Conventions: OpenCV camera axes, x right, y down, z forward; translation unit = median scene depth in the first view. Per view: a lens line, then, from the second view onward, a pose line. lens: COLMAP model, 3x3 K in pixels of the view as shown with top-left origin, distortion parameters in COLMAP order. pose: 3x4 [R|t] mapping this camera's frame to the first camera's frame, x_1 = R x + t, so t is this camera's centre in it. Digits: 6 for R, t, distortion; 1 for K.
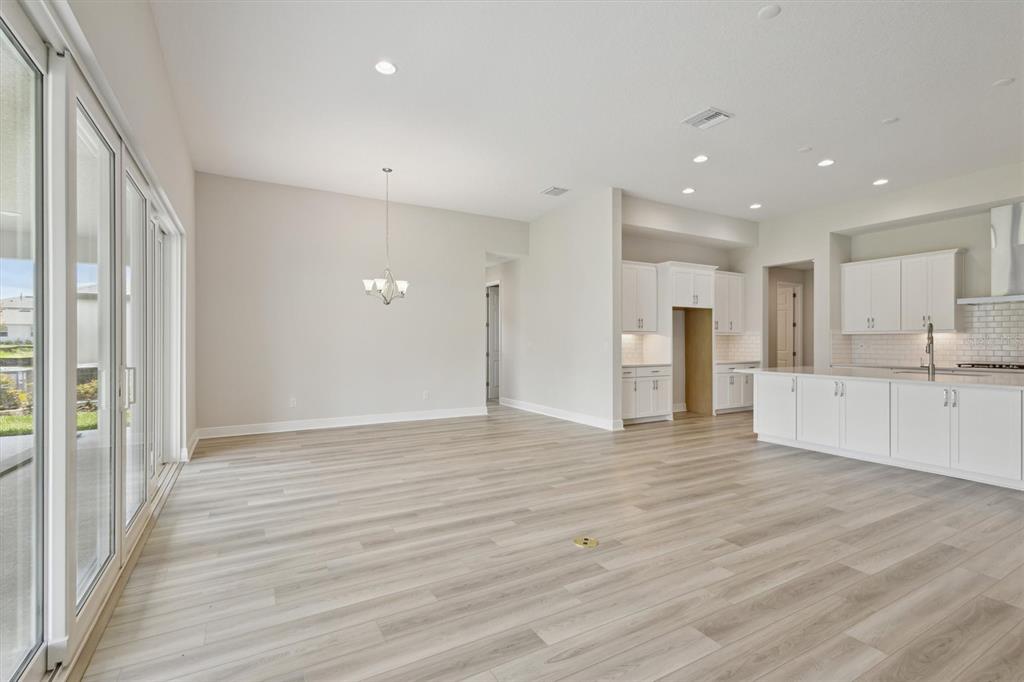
lens RADIAL K [[477.1, 0, 512.0], [0, 477.1, 341.0], [0, 0, 1]] dist [0.014399, -0.000322]
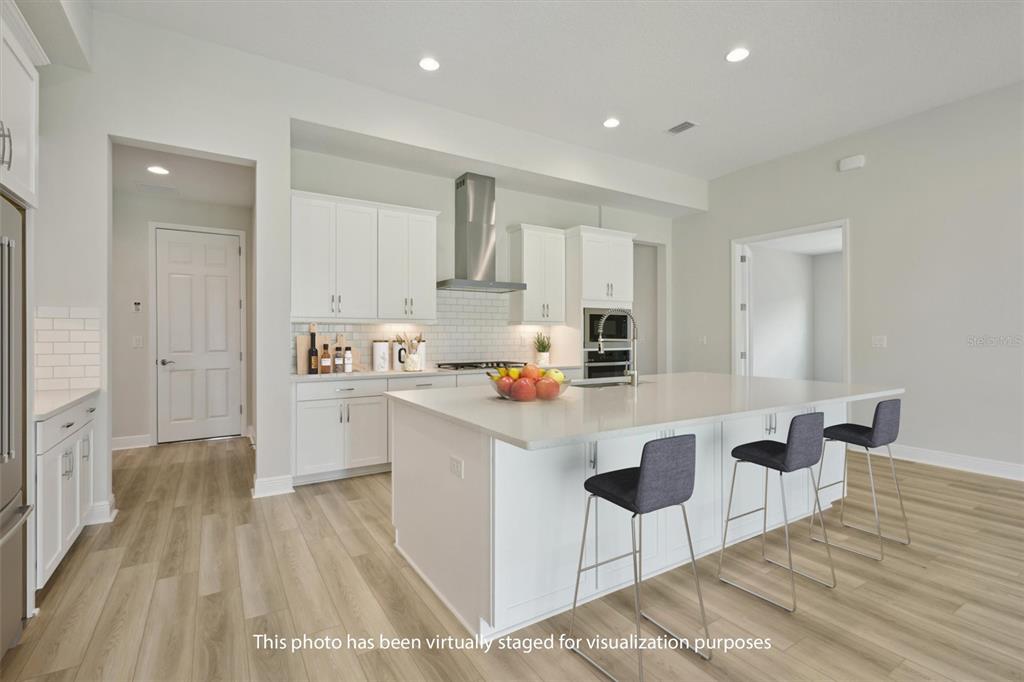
lens RADIAL K [[476.0, 0, 512.0], [0, 476.0, 341.0], [0, 0, 1]] dist [-0.005954, -0.000176]
pose [[-0.039122, -0.011263, 0.999171, 0.156838], [0.001922, 0.999934, 0.011347, 0.001272], [-0.999233, 0.002364, -0.039098, 0.791111]]
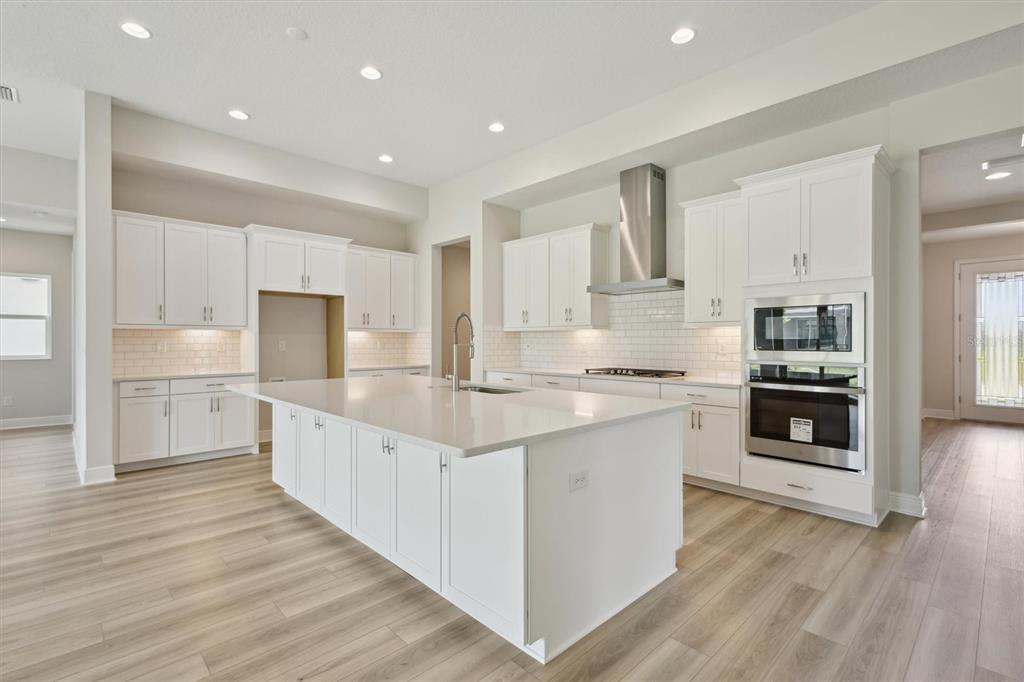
lens RADIAL K [[477.1, 0, 512.0], [0, 477.1, 341.0], [0, 0, 1]] dist [0.014399, -0.000322]
pose [[0.971050, -0.000264, 0.238876, 0.523665], [-0.000339, 0.999997, 0.002483, 0.000232], [-0.238876, -0.002492, 0.971047, 0.232439]]
